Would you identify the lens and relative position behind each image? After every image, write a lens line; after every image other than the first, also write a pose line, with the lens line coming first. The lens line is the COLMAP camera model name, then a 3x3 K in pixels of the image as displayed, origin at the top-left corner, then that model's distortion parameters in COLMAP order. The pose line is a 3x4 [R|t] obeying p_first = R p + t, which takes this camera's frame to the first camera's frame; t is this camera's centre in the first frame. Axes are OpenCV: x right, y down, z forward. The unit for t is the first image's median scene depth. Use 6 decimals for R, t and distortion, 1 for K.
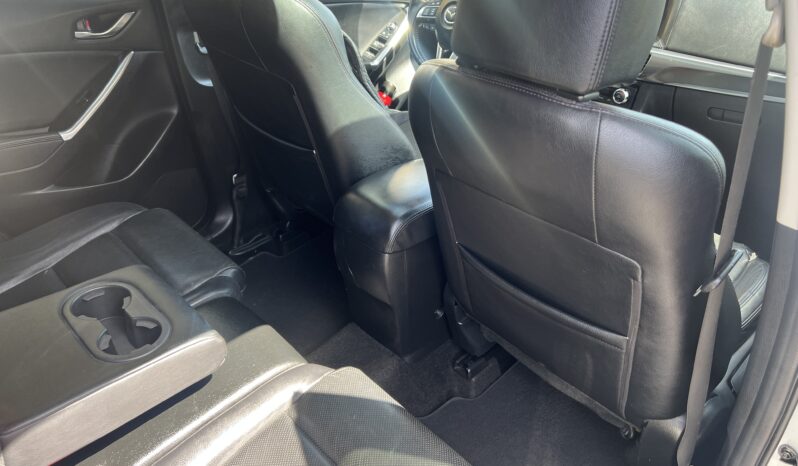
lens RADIAL K [[595.9, 0, 402.0], [0, 595.9, 231.7], [0, 0, 1]] dist [0.087291, -0.133866]
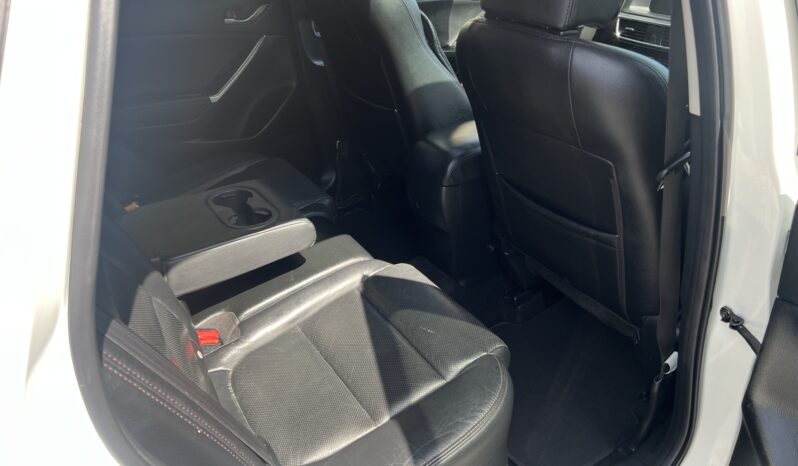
lens RADIAL K [[595.9, 0, 402.0], [0, 595.9, 231.7], [0, 0, 1]] dist [0.087291, -0.133866]
pose [[0.981707, 0.050226, -0.183652, 0.122122], [-0.055373, 0.998201, -0.023000, 0.166362], [0.182166, 0.032748, 0.982722, -0.243872]]
